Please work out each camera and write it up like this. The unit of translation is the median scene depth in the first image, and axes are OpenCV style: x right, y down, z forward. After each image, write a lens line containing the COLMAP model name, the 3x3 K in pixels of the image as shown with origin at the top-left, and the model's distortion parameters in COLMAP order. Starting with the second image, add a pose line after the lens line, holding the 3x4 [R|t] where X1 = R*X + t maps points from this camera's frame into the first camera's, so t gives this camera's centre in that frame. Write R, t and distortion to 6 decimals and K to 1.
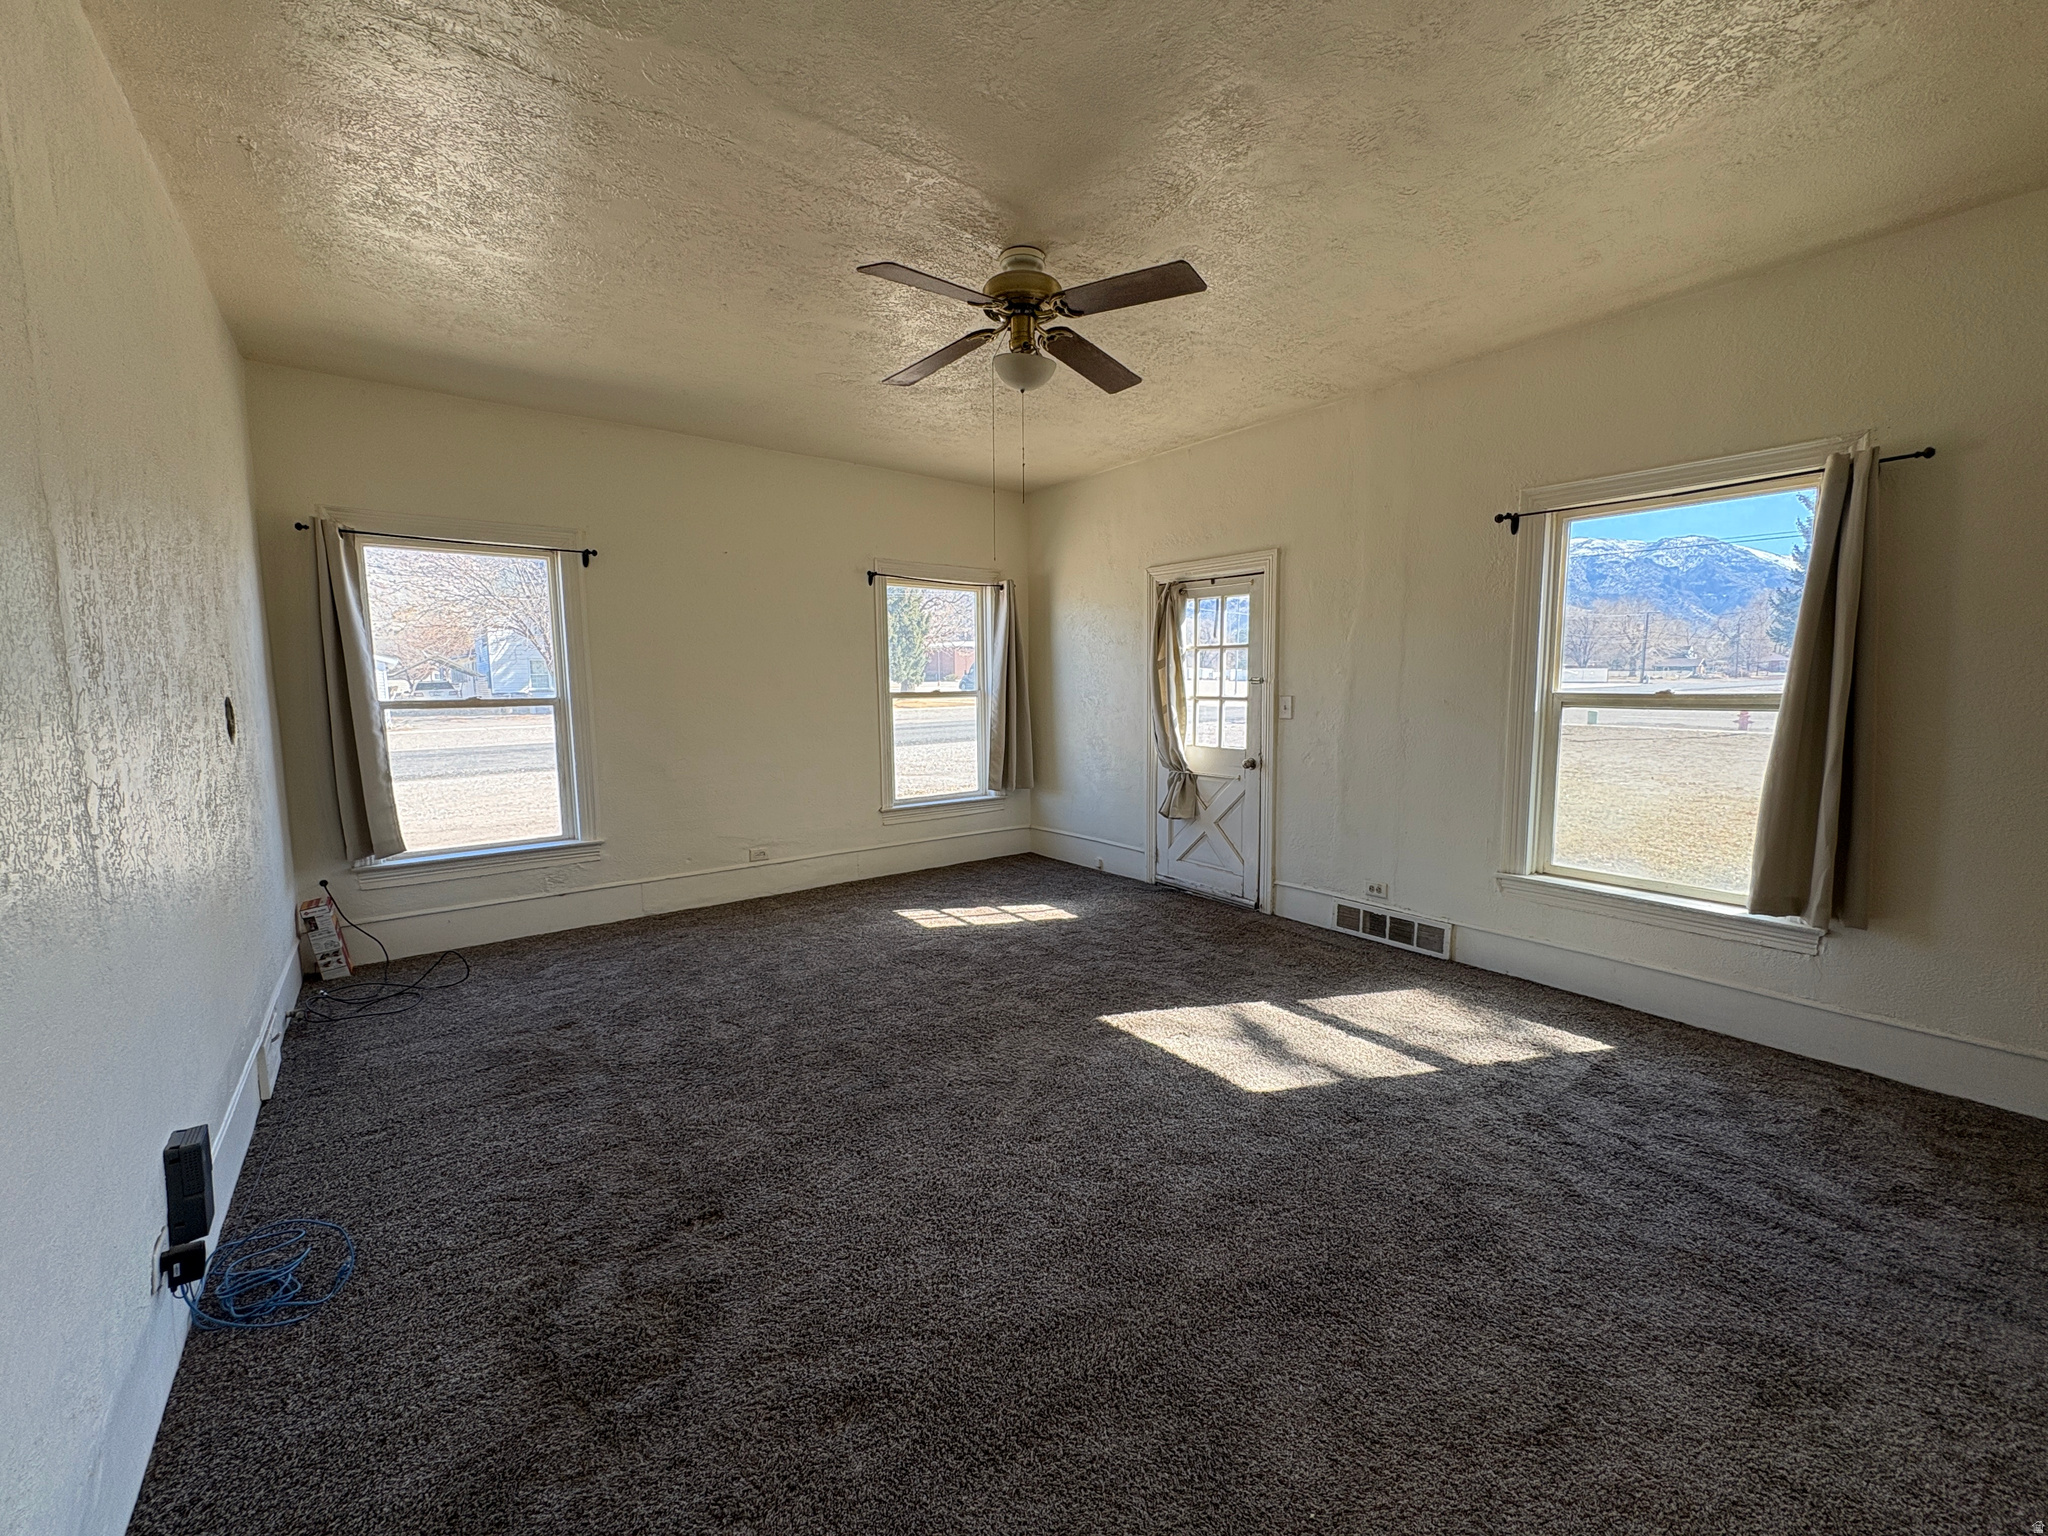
lens RADIAL K [[812.2, 0, 1025.5], [0, 812.2, 761.7], [0, 0, 1]] dist [0.000298, 0.000166]
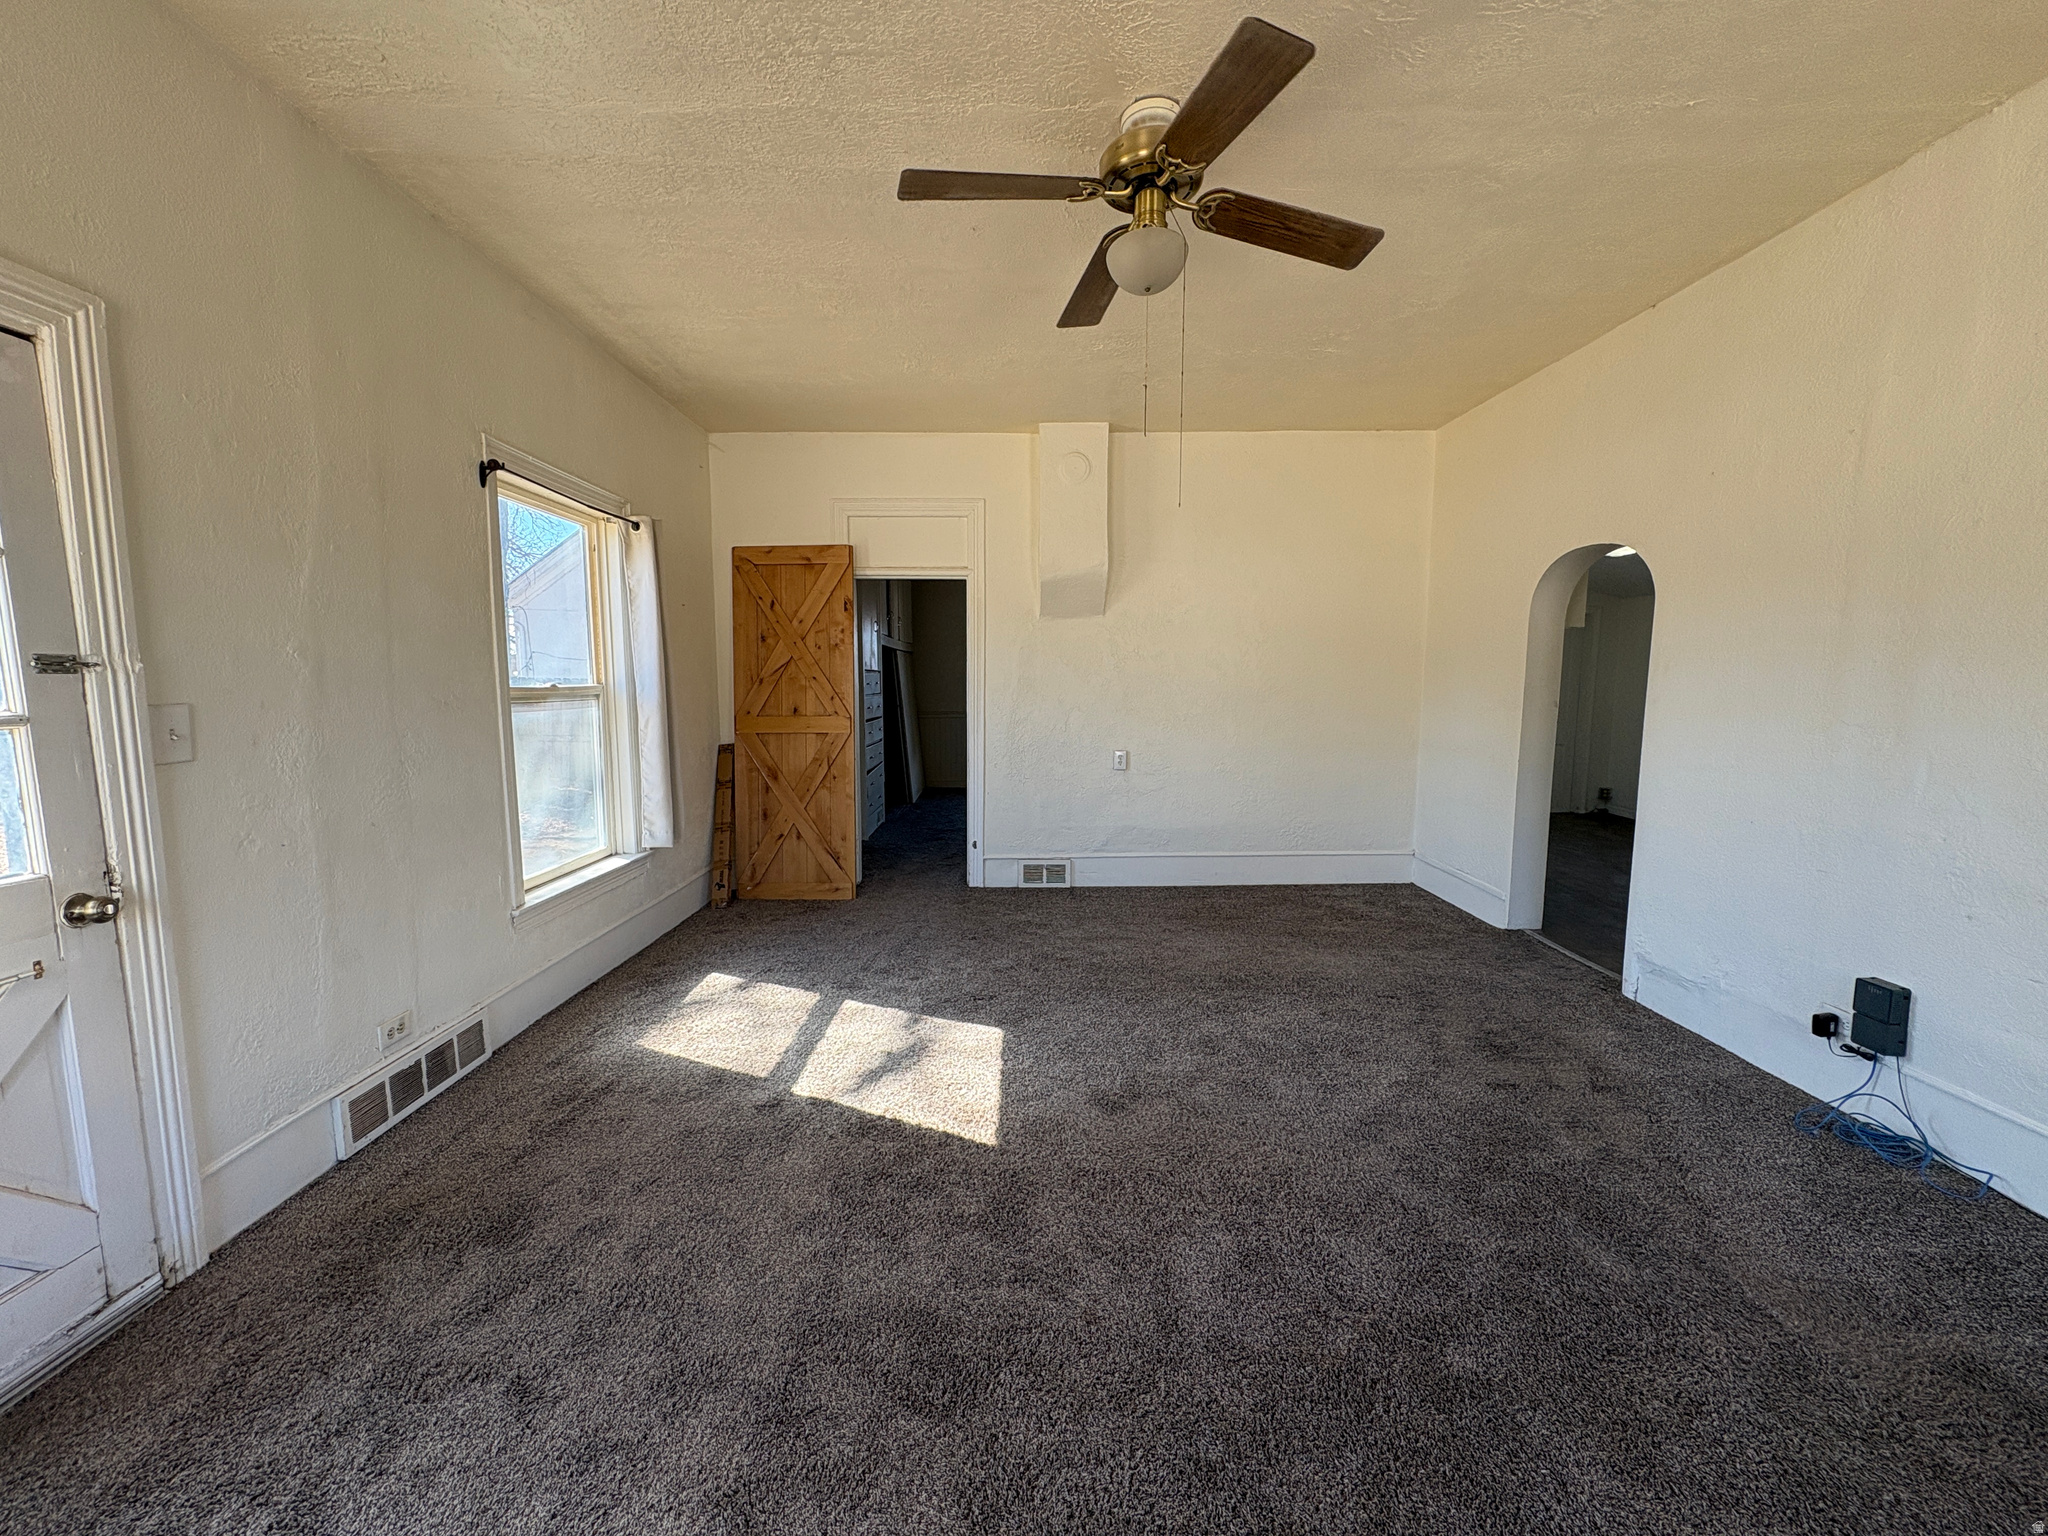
lens RADIAL K [[812.2, 0, 1025.0], [0, 812.2, 770.2], [0, 0, 1]] dist [0.000298, 0.000166]
pose [[-0.788253, -0.065962, 0.611806, -0.274675], [0.064374, 0.979943, 0.188592, -0.108783], [-0.611975, 0.188043, -0.768197, 1.172226]]
